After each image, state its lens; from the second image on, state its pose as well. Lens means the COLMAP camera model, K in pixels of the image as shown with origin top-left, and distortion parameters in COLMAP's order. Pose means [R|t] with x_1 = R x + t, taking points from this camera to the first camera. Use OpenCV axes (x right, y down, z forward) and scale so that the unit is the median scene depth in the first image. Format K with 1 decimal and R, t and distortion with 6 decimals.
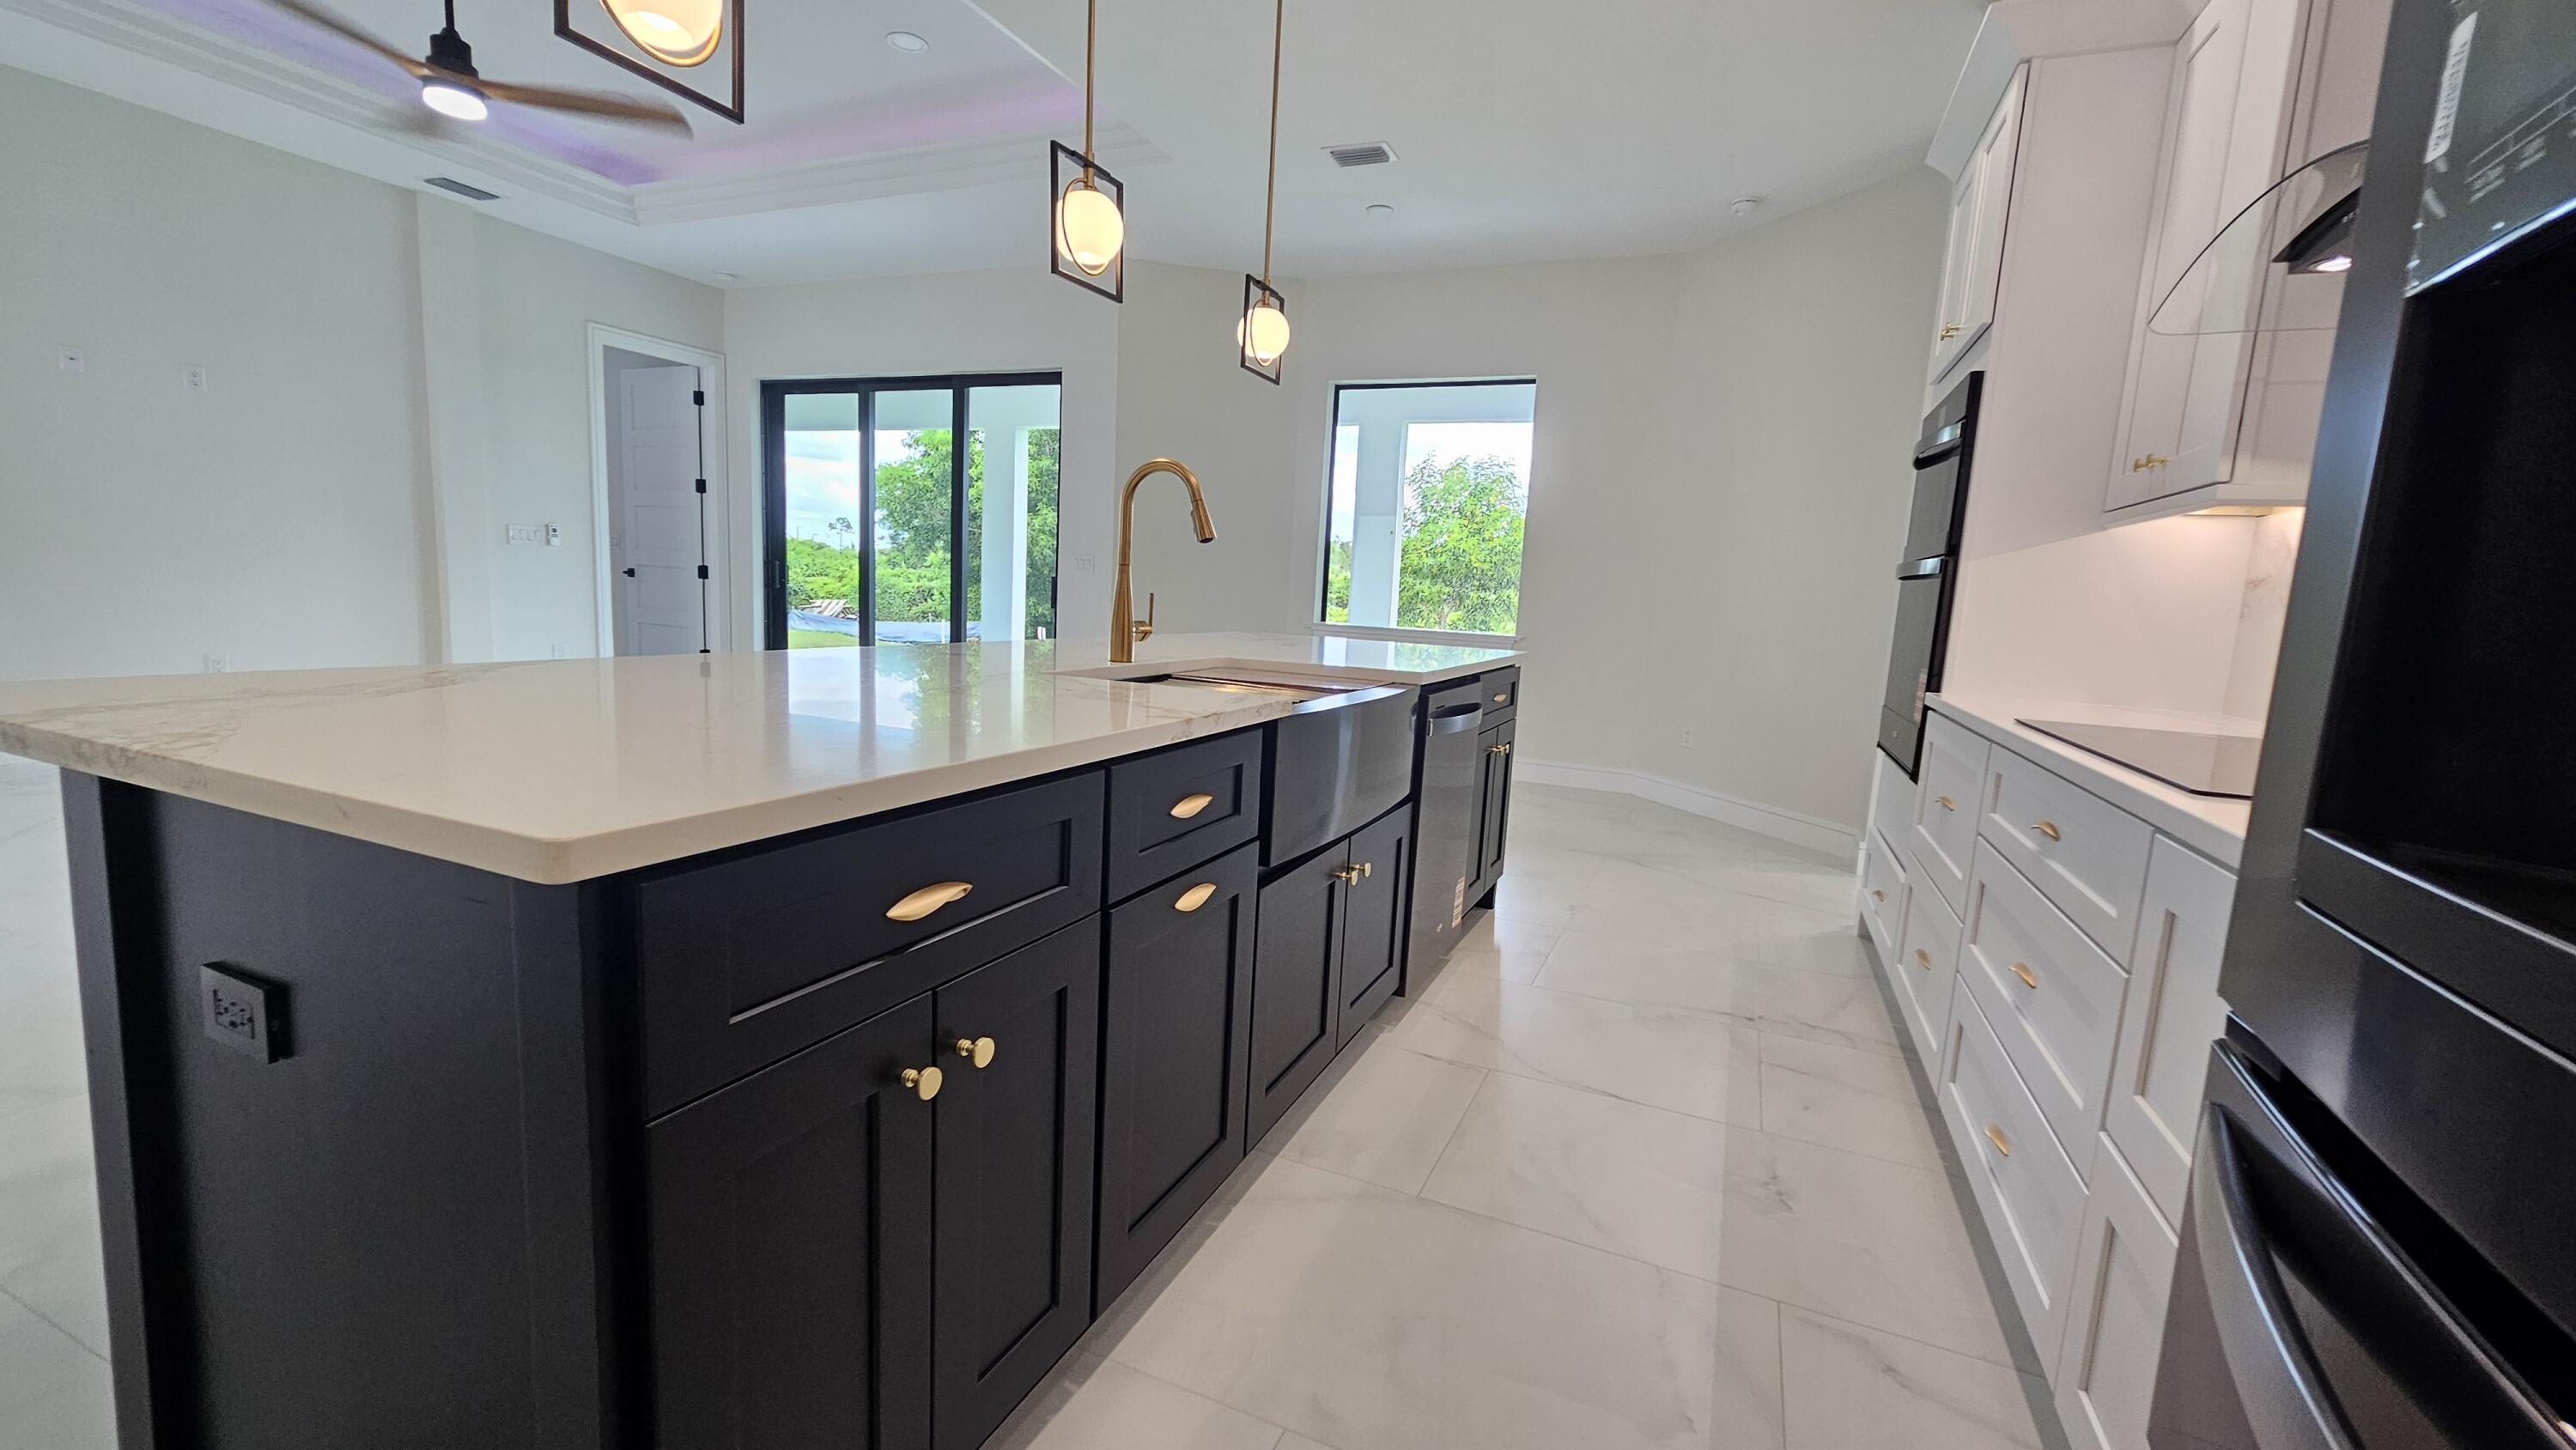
lens RADIAL K [[1055.4, 0, 1282.0], [0, 1055.4, 735.6], [0, 0, 1]] dist [0.000142, -0.000064]
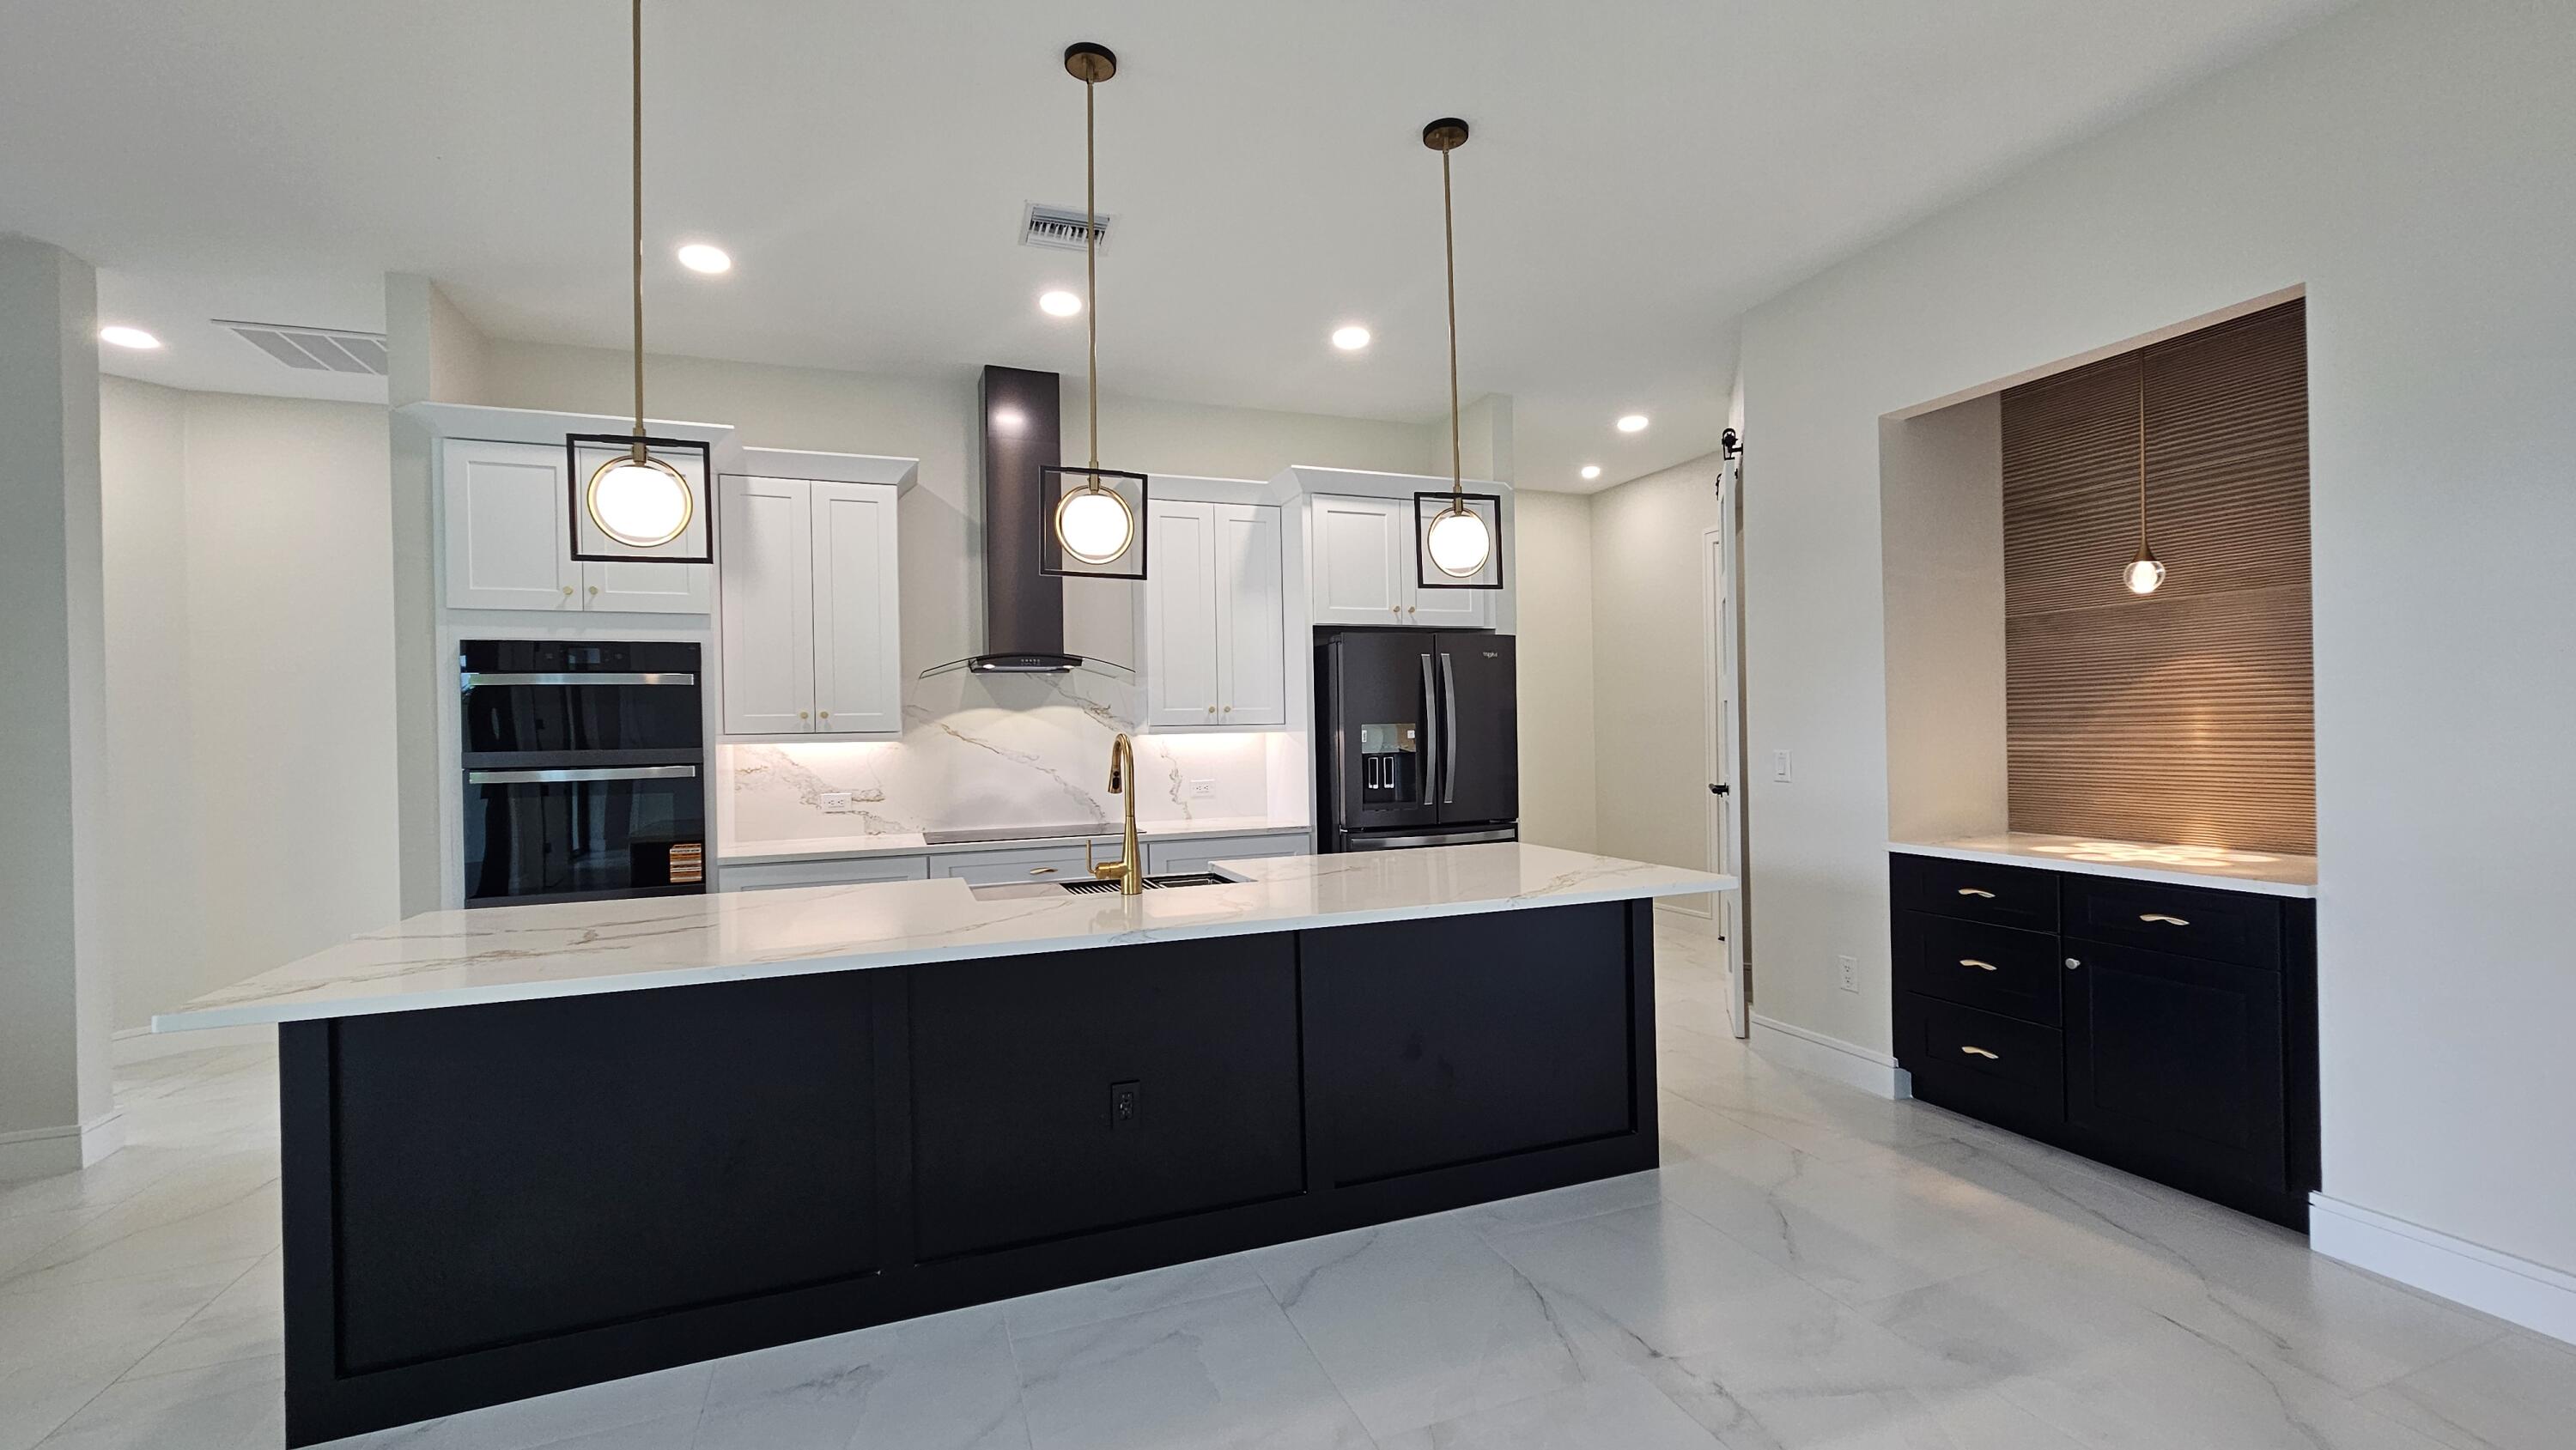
lens RADIAL K [[1055.4, 0, 1279.2], [0, 1055.4, 731.9], [0, 0, 1]] dist [0.000142, -0.000064]
pose [[-0.695622, -0.038298, 0.717386, -0.938484], [0.084505, 0.987283, 0.134648, -0.333324], [-0.713420, 0.154287, -0.683540, 1.378002]]
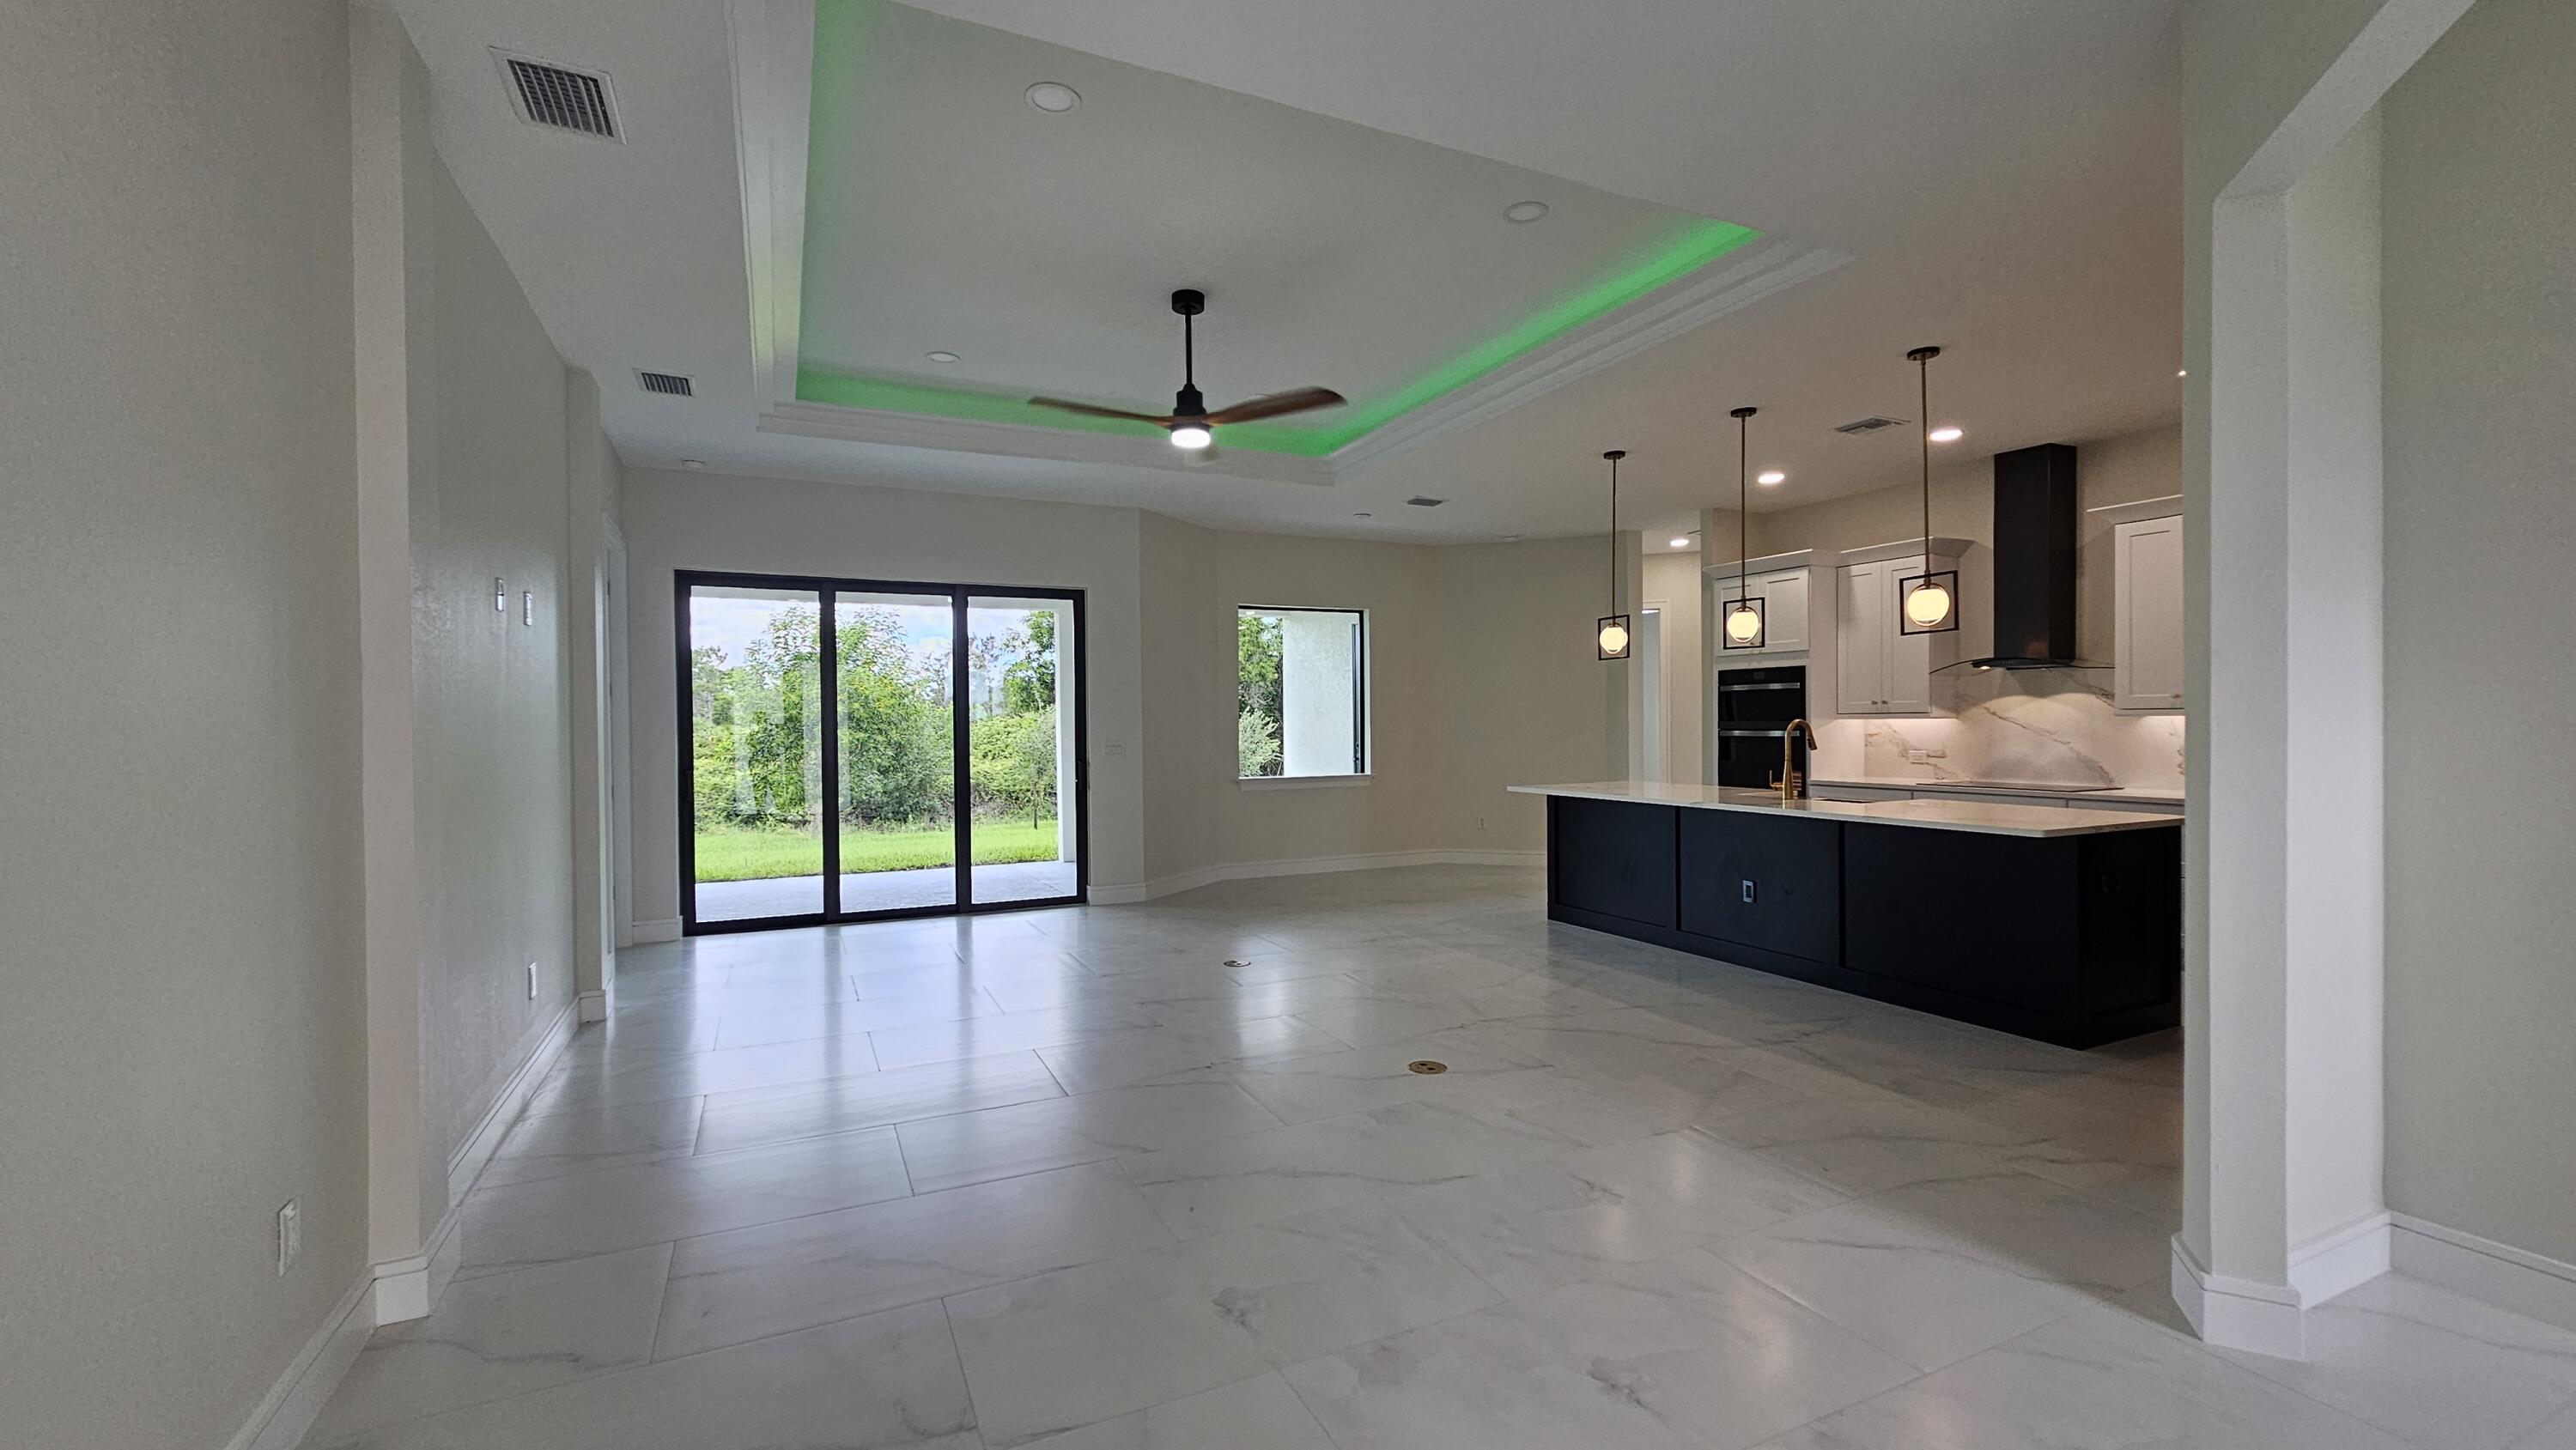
lens RADIAL K [[1055.4, 0, 1274.6], [0, 1055.4, 734.6], [0, 0, 1]] dist [0.000142, -0.000064]
pose [[0.662852, -0.069764, 0.745493, -2.276941], [0.150488, 0.987746, -0.041372, -0.244946], [-0.733471, 0.139611, 0.665228, 0.173543]]
